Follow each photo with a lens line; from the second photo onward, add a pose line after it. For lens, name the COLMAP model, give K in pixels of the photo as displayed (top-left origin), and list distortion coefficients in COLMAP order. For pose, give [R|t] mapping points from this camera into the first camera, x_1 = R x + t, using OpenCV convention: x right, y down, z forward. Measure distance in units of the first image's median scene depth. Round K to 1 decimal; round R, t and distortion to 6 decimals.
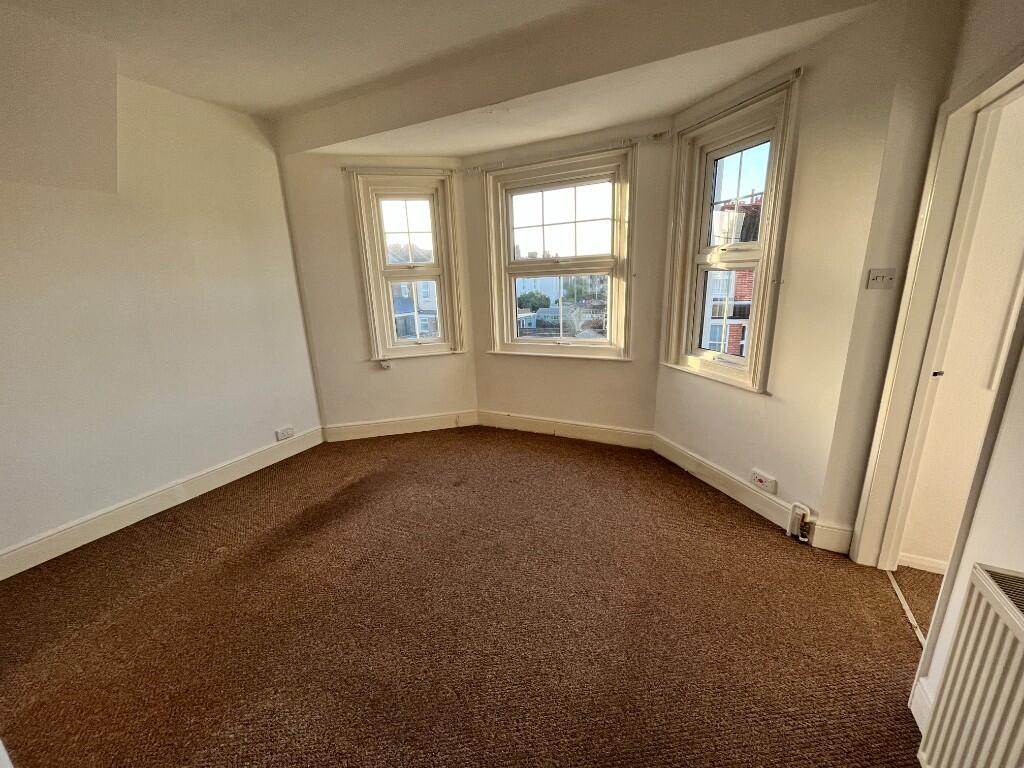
lens RADIAL K [[412.4, 0, 510.3], [0, 412.4, 384.3], [0, 0, 1]] dist [-0.002595, -0.000150]
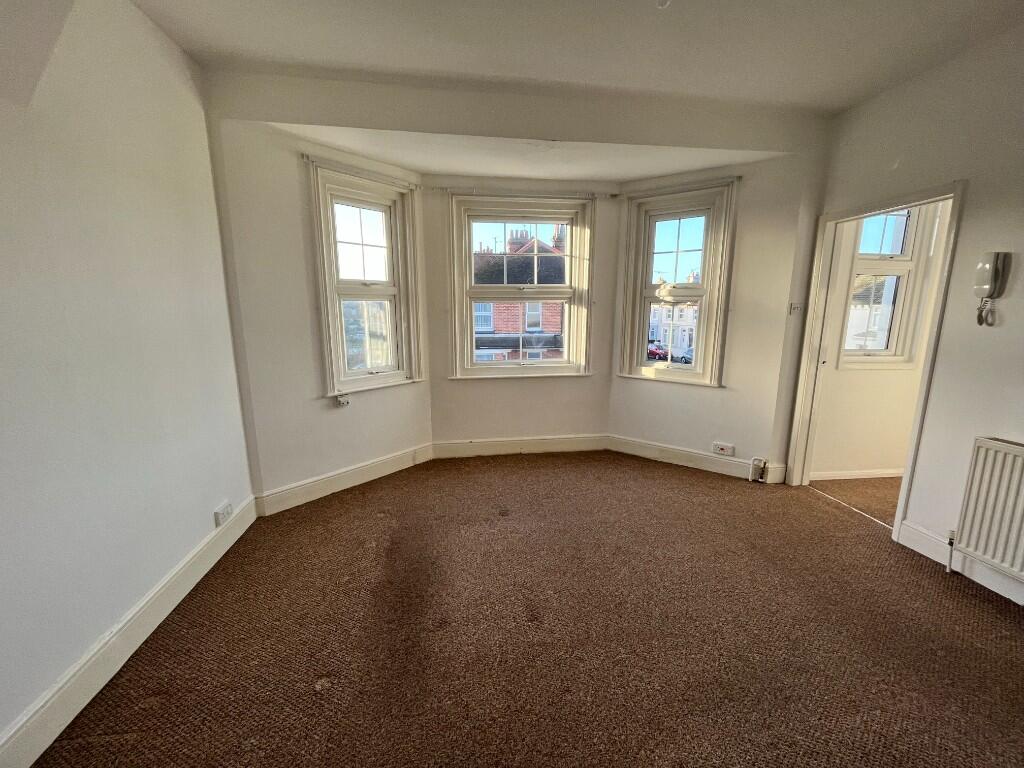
lens RADIAL K [[412.3, 0, 512.0], [0, 412.3, 384.0], [0, 0, 1]] dist [-0.000004, 0.000039]
pose [[0.812853, -0.069321, 0.578329, -0.619318], [0.117438, 0.992007, -0.046156, -0.005239], [-0.570507, 0.105435, 0.814497, 0.187887]]
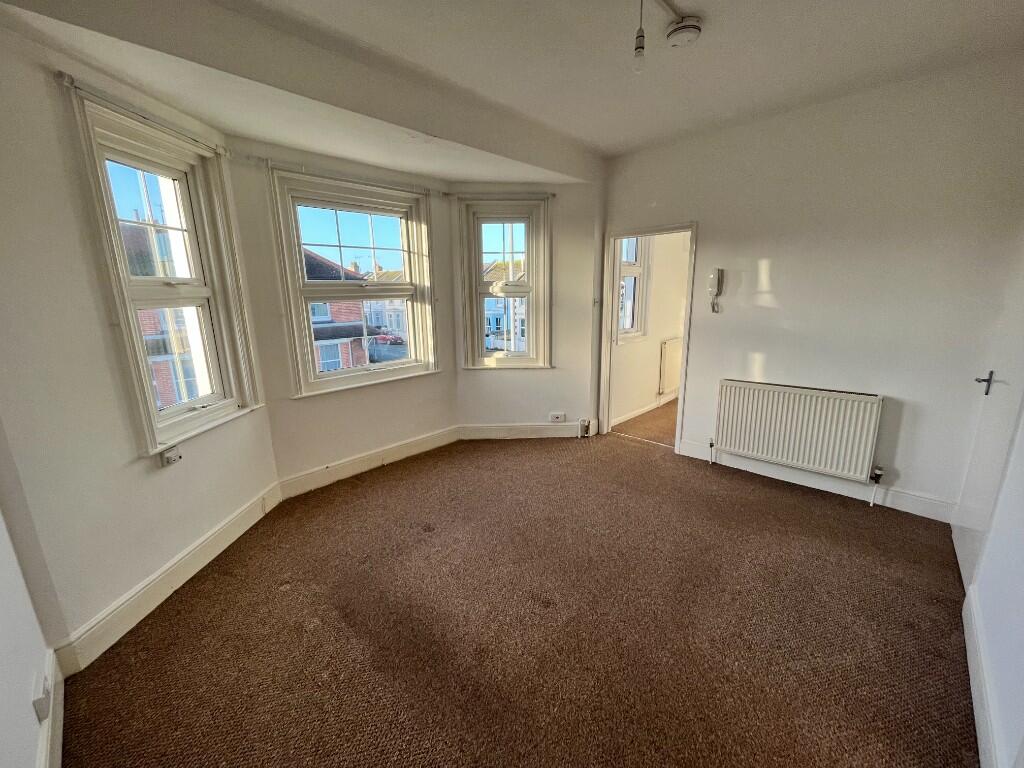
lens RADIAL K [[412.4, 0, 510.3], [0, 412.4, 384.3], [0, 0, 1]] dist [-0.002595, -0.000150]
pose [[0.287854, -0.180875, 0.940438, -0.837630], [0.245964, 0.963025, 0.109933, -0.111342], [-0.925549, 0.199669, 0.321699, 0.474285]]
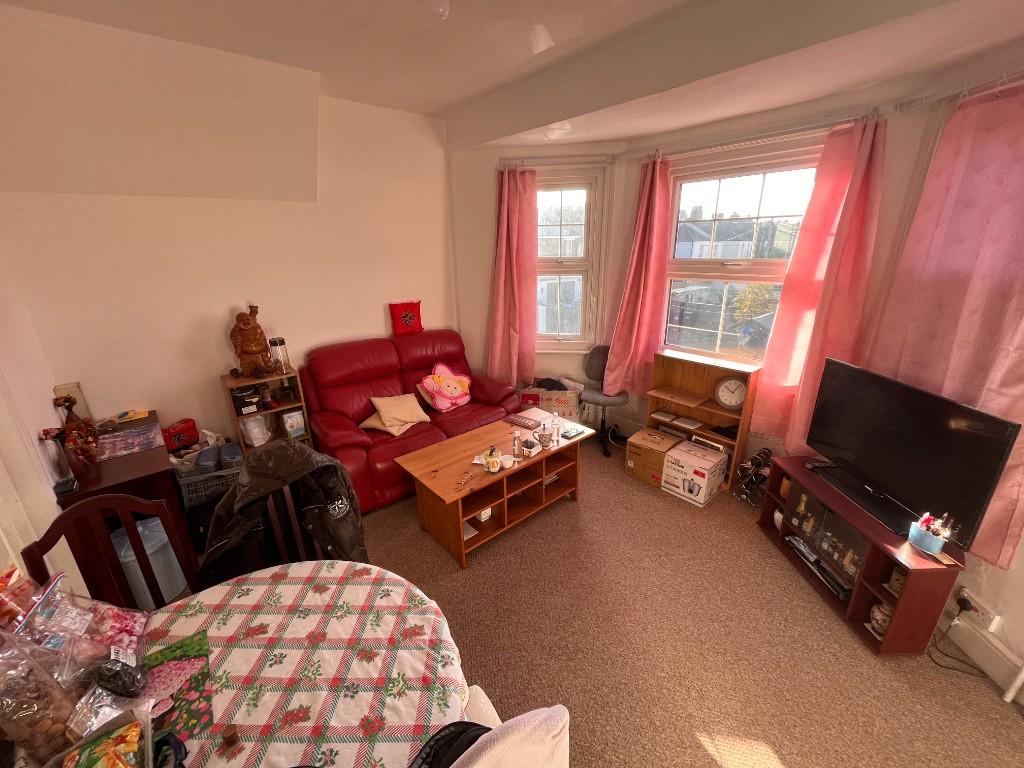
lens RADIAL K [[412.4, 0, 510.3], [0, 412.4, 384.3], [0, 0, 1]] dist [-0.002595, -0.000150]
pose [[0.926591, 0.144625, -0.347150, 0.037697], [-0.113959, 0.987674, 0.107298, -0.111080], [0.358389, -0.059860, 0.931651, 0.052265]]
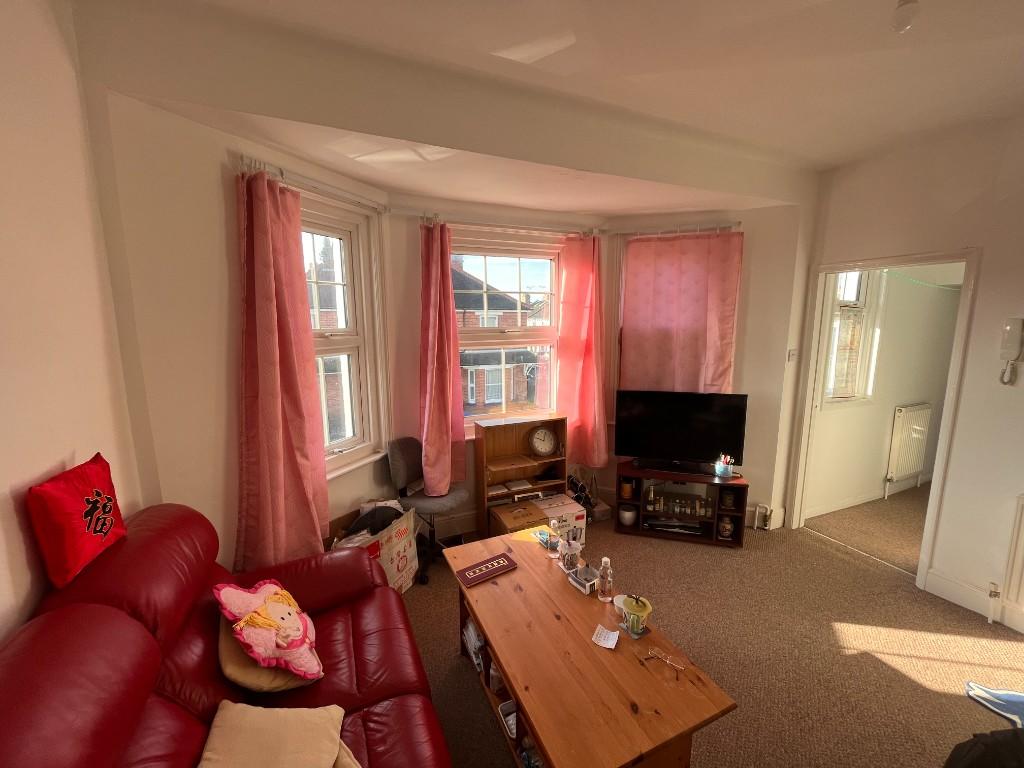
lens RADIAL K [[412.4, 0, 510.3], [0, 412.4, 384.3], [0, 0, 1]] dist [-0.002595, -0.000150]
pose [[0.627182, -0.087058, 0.773992, -0.683988], [0.177211, 0.983621, -0.032962, -0.172465], [-0.758445, 0.157833, 0.632337, 0.489401]]
